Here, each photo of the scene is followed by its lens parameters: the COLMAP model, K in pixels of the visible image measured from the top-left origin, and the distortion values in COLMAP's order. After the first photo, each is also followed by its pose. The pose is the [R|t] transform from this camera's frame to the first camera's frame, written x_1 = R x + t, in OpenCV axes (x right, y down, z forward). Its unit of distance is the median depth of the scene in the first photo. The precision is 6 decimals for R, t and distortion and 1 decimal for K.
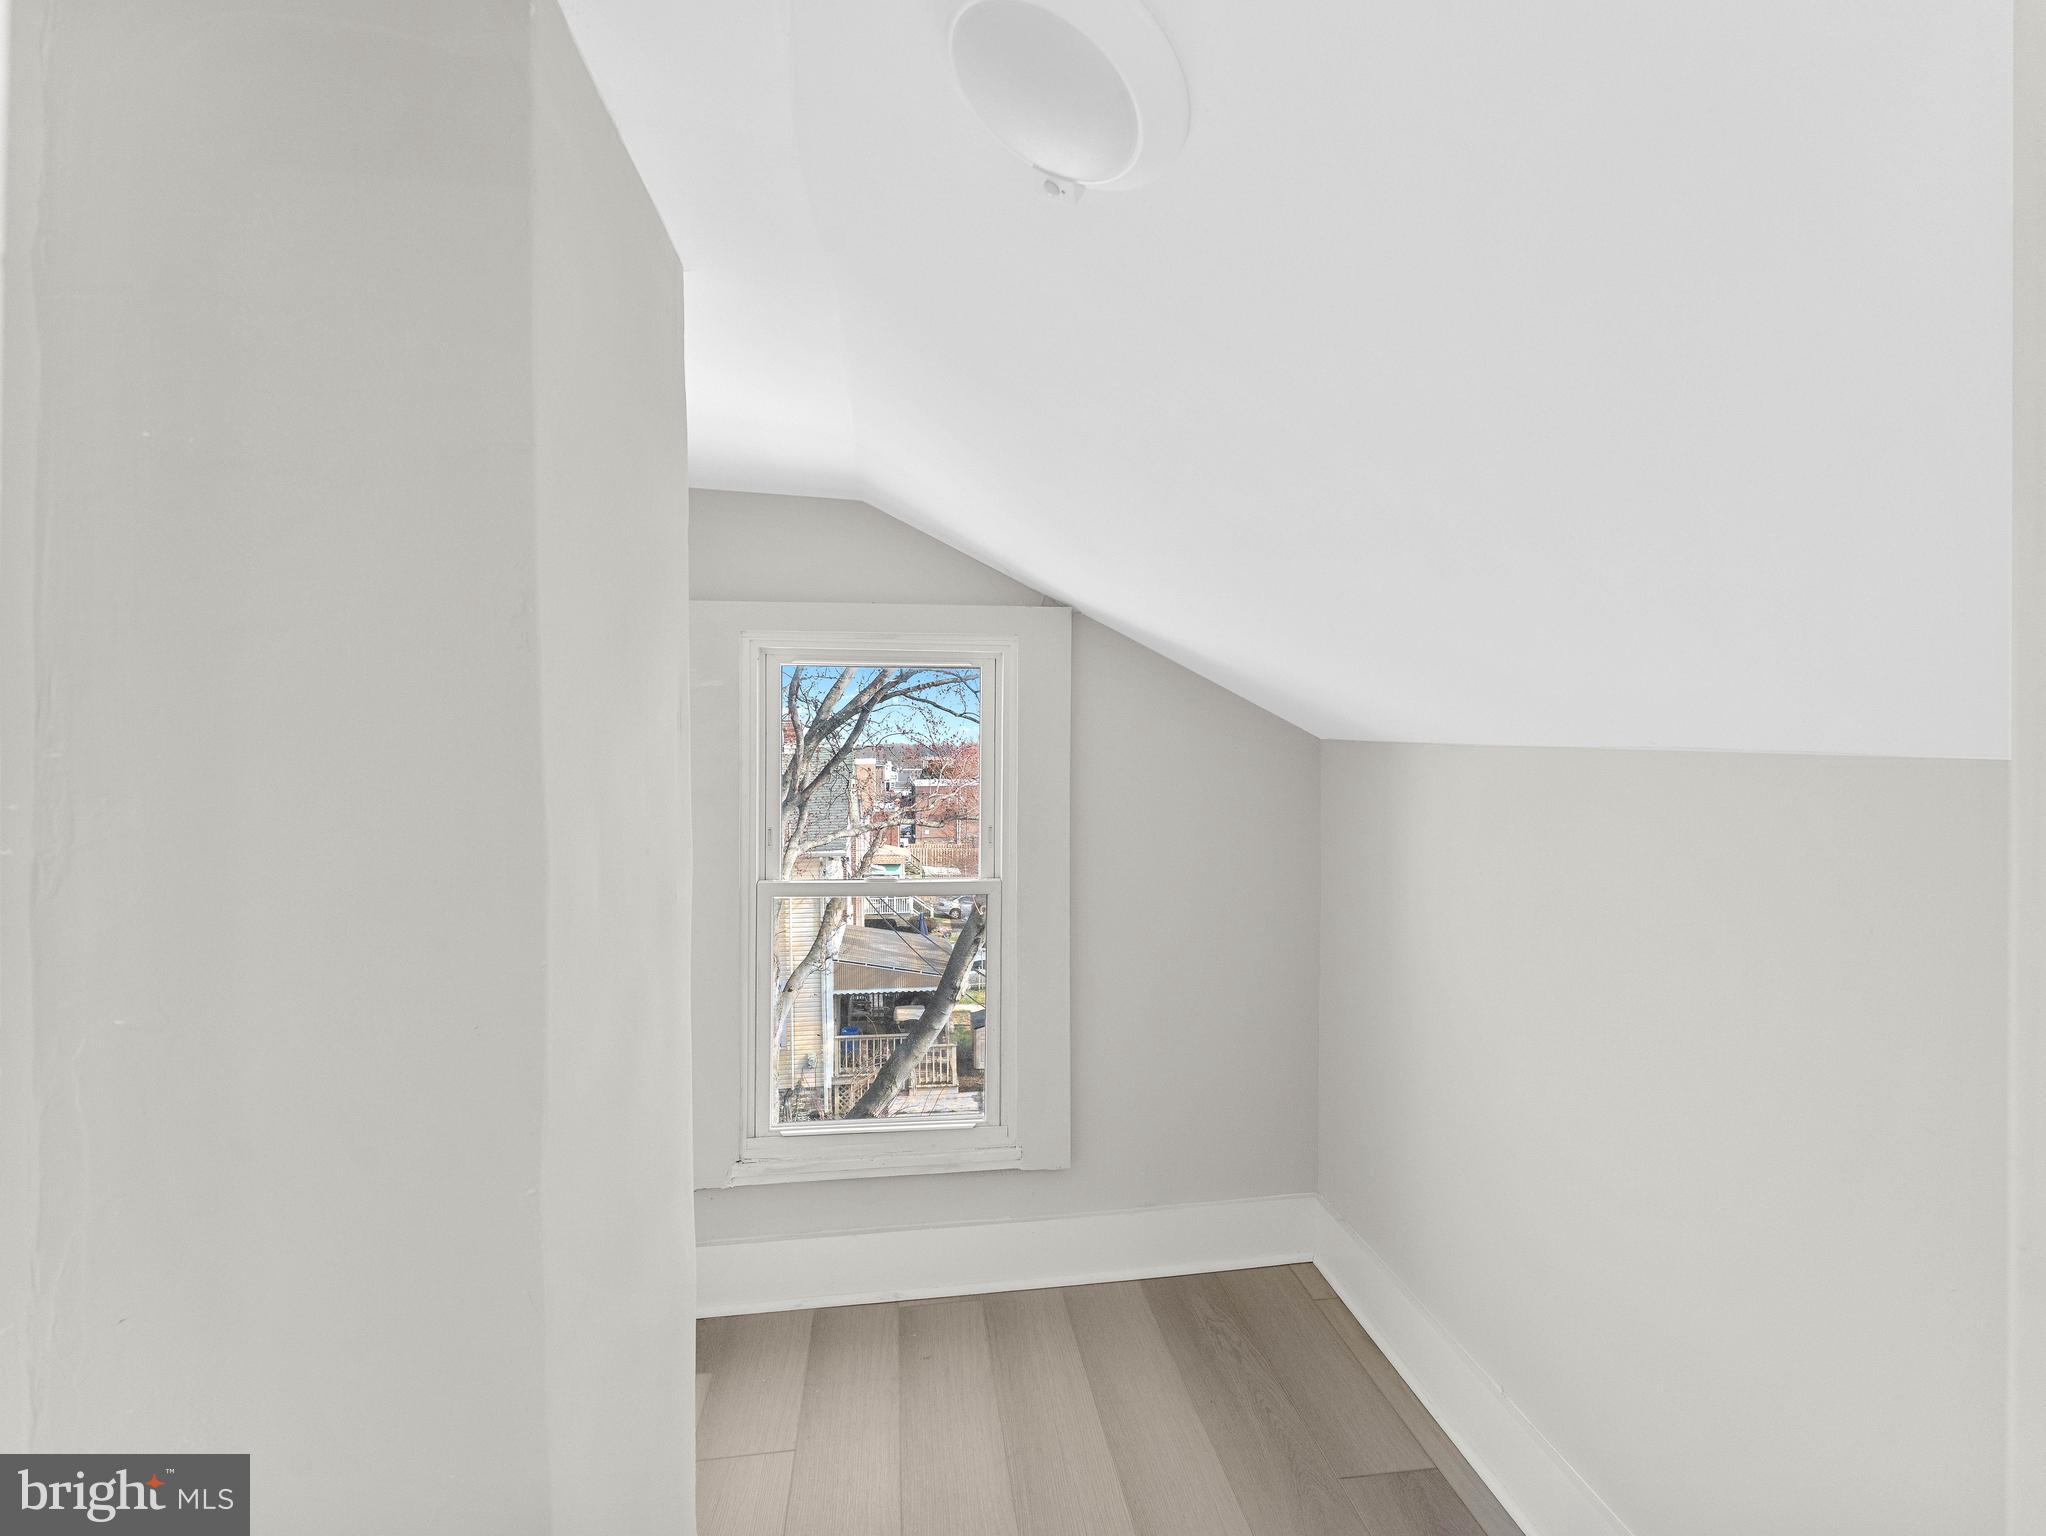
lens RADIAL K [[929.5, 0, 1029.5], [0, 929.5, 752.9], [0, 0, 1]] dist [-0.001228, -0.001097]
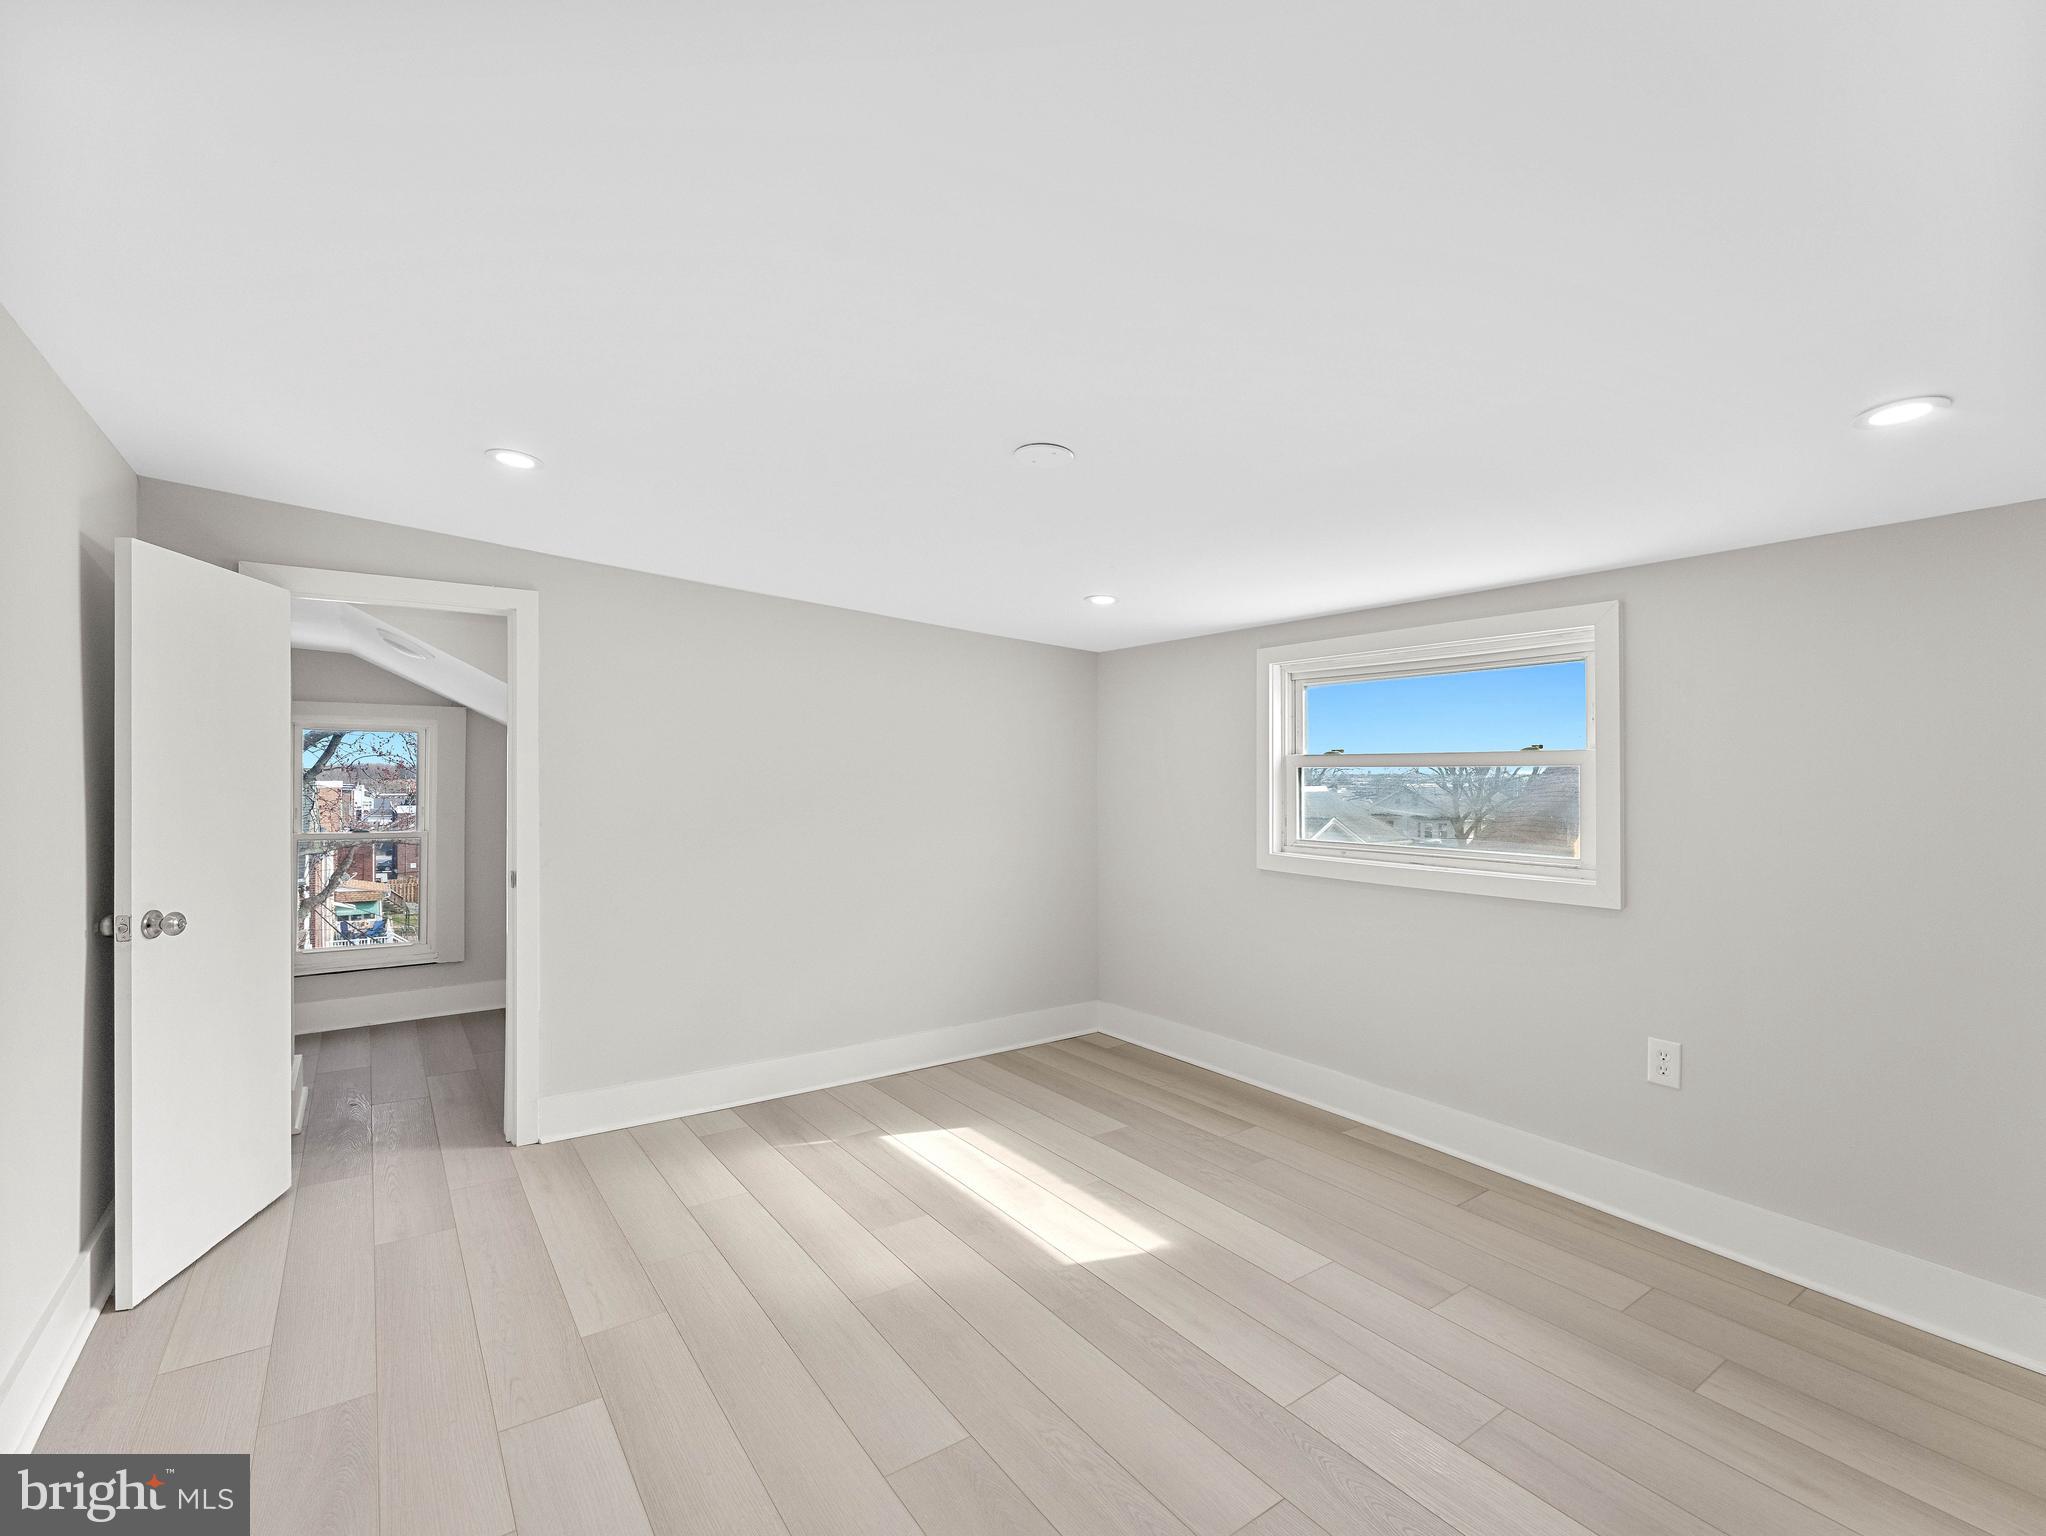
lens RADIAL K [[919.3, 0, 1017.8], [0, 919.3, 769.8], [0, 0, 1]] dist [-0.003758, 0.000058]
pose [[0.890919, 0.004556, 0.454140, 0.030435], [-0.001746, 0.999977, -0.006608, 0.000604], [-0.454159, 0.005094, 0.890906, -0.211149]]
